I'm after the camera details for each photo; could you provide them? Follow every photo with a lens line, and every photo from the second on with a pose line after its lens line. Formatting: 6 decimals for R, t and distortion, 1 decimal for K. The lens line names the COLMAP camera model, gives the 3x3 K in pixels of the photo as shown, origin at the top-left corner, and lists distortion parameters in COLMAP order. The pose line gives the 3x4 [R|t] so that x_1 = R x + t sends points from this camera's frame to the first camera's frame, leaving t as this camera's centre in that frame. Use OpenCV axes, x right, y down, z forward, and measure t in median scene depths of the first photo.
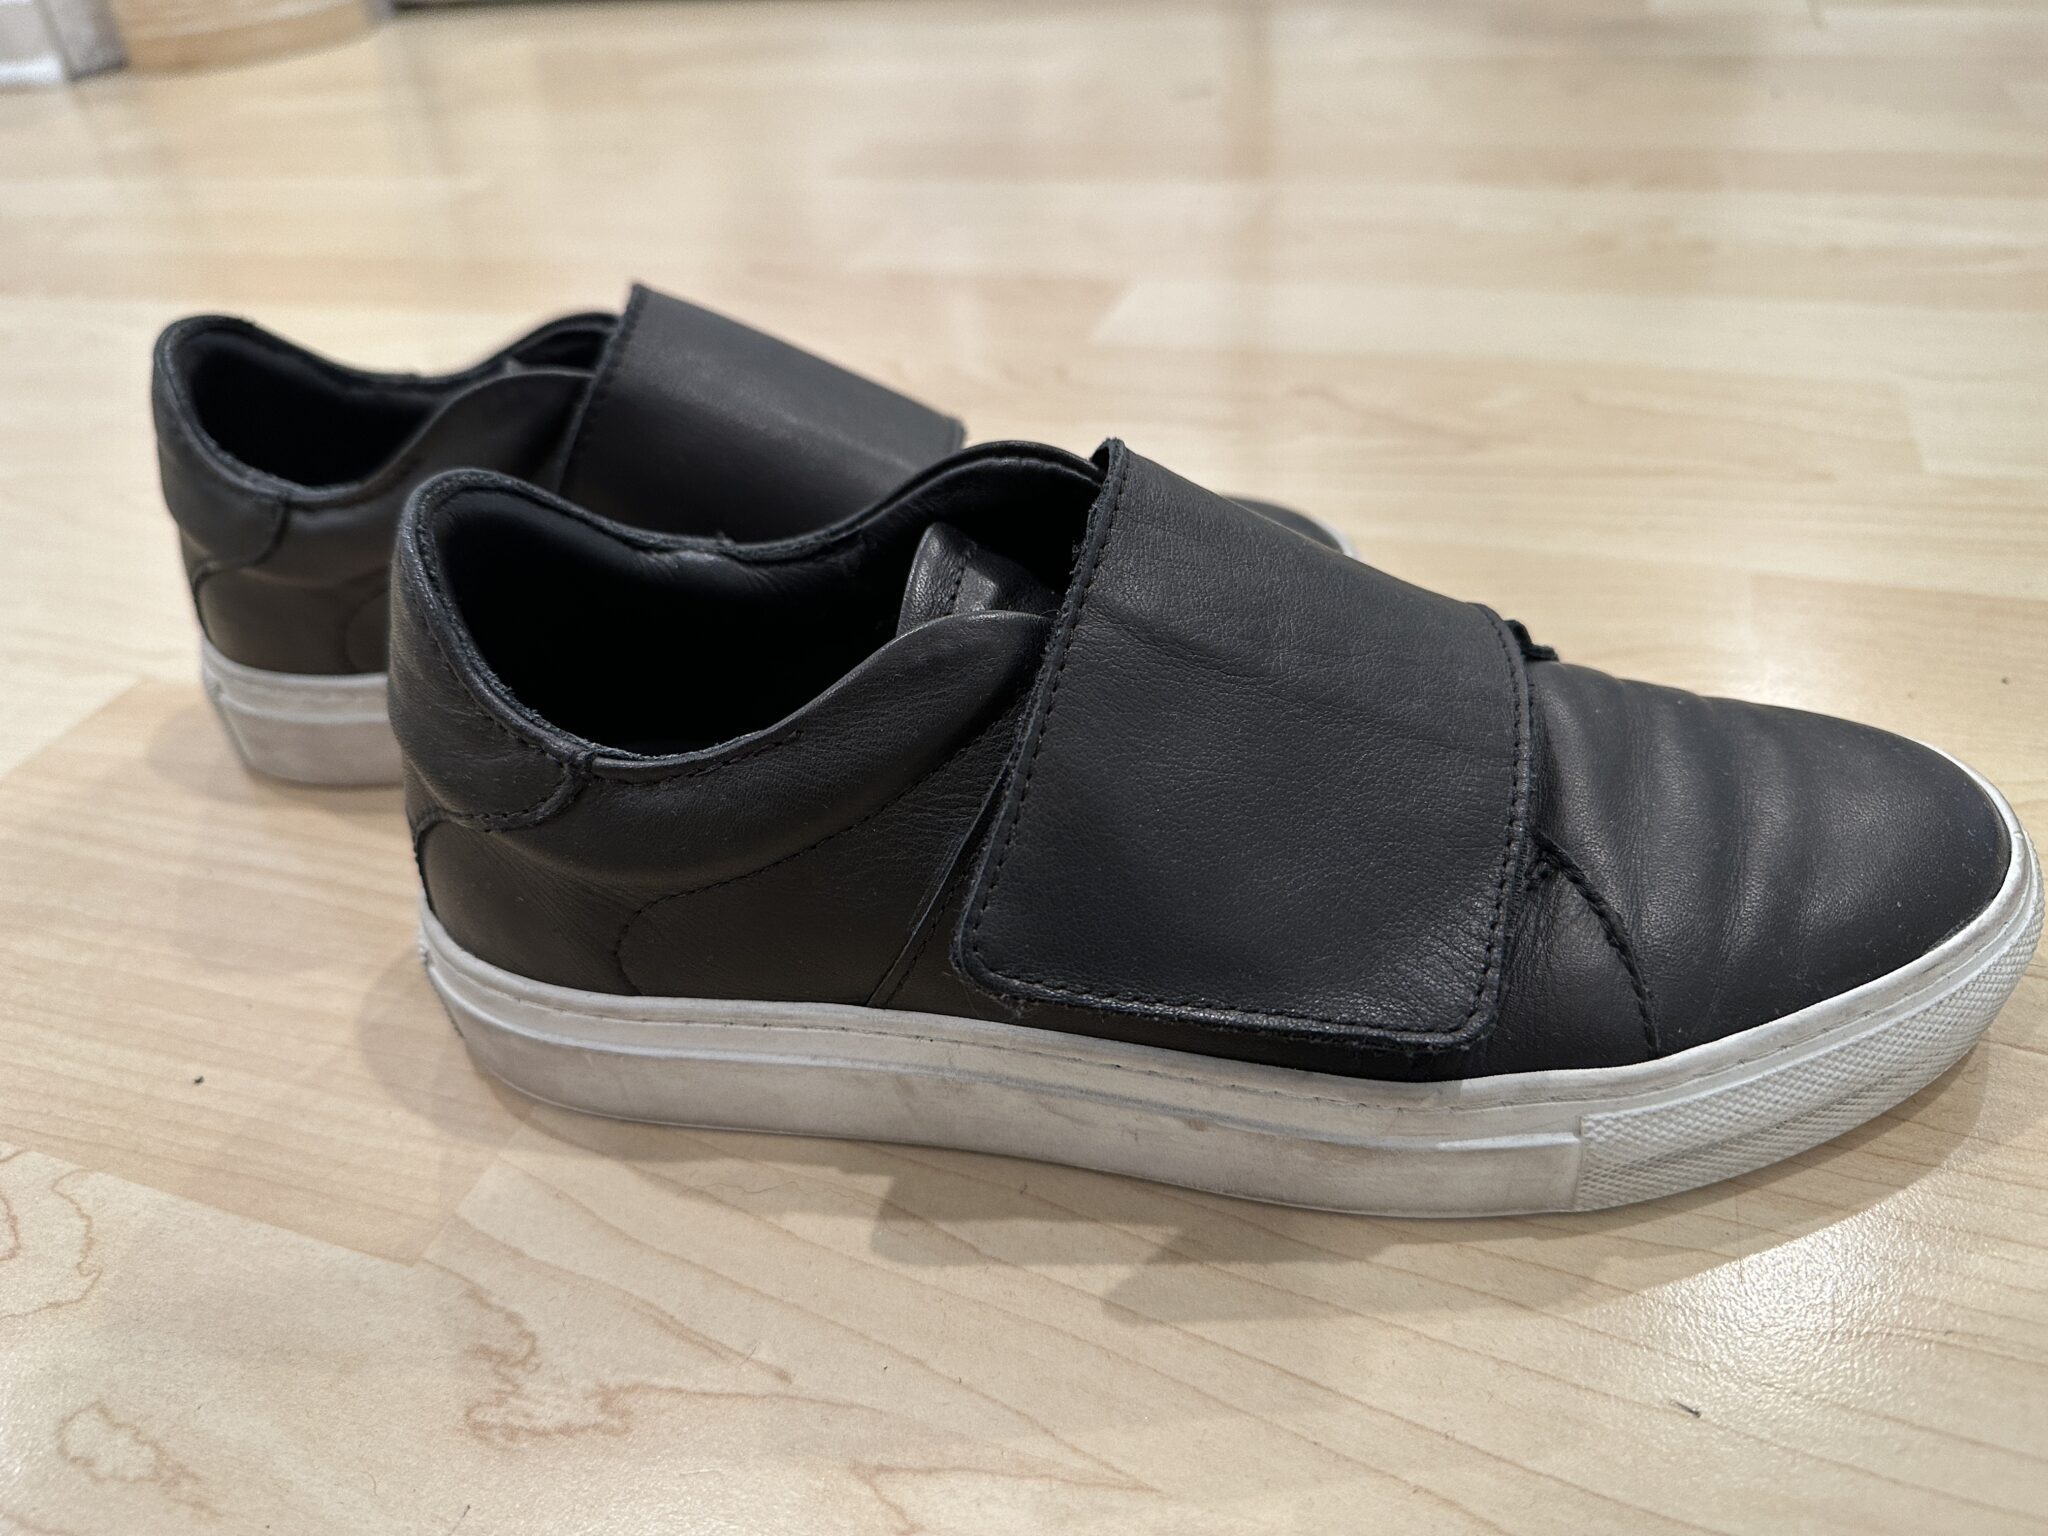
lens RADIAL K [[1506.0, 0, 1022.8], [0, 1506.0, 772.9], [0, 0, 1]] dist [-0.047007, 0.000292]
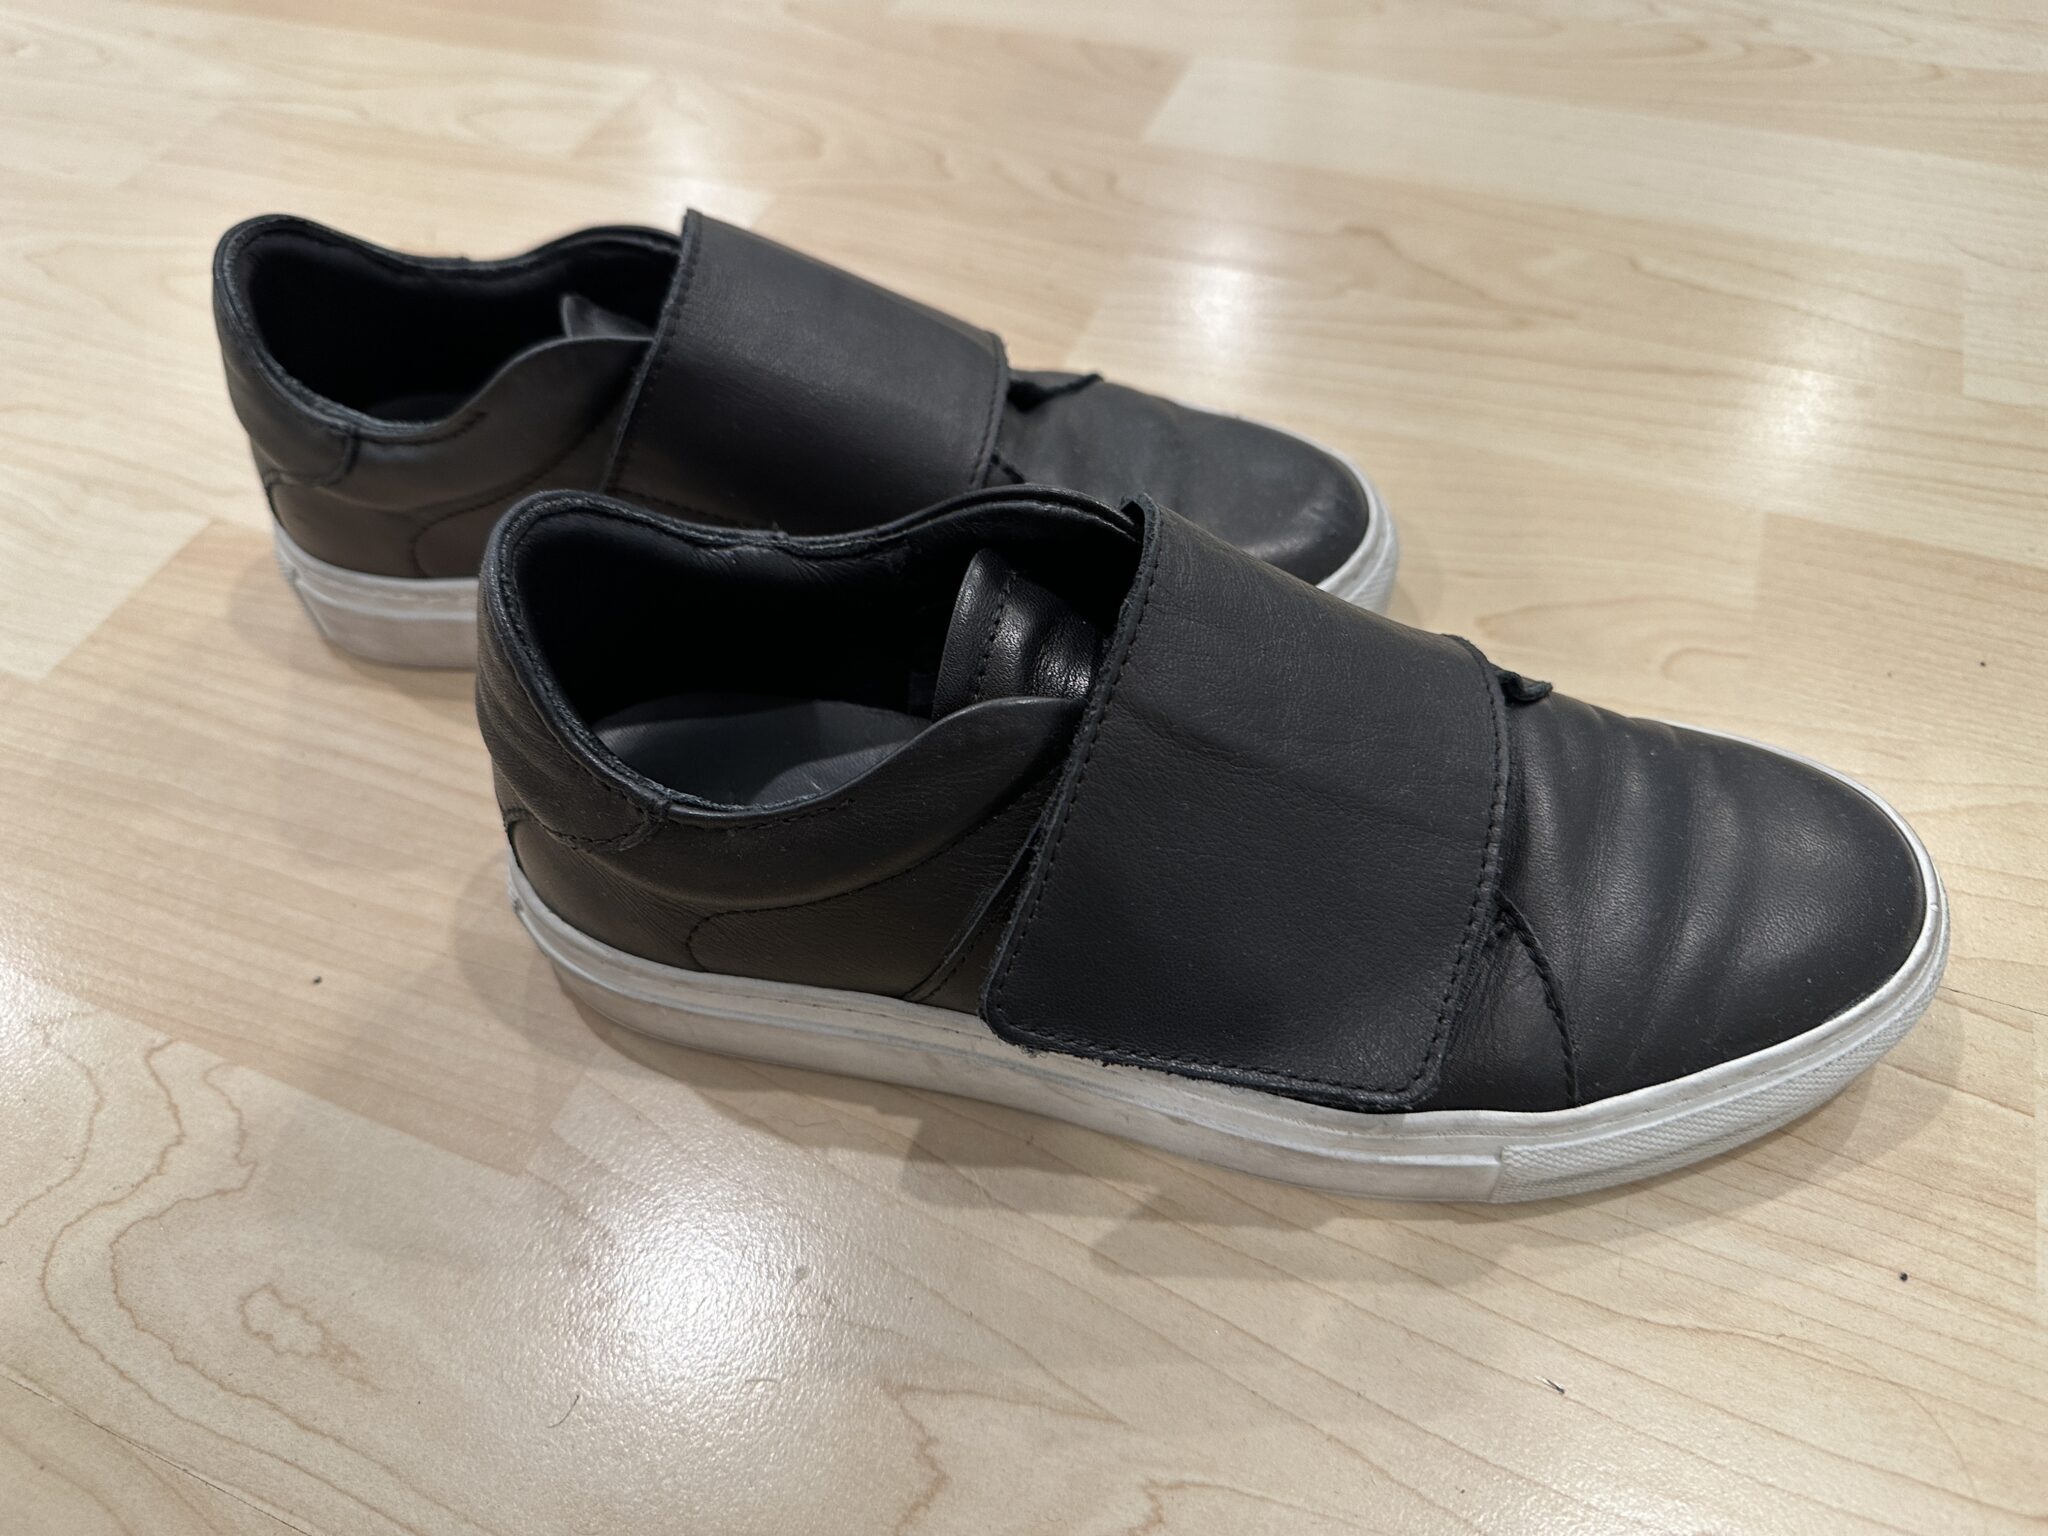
lens RADIAL K [[1506.0, 0, 1018.7], [0, 1506.0, 758.1], [0, 0, 1]] dist [-0.047007, 0.000292]
pose [[0.998693, 0.050252, -0.009343, -0.013174], [-0.046350, 0.967417, 0.248912, -0.313152], [0.021547, -0.248153, 0.968481, -0.073357]]
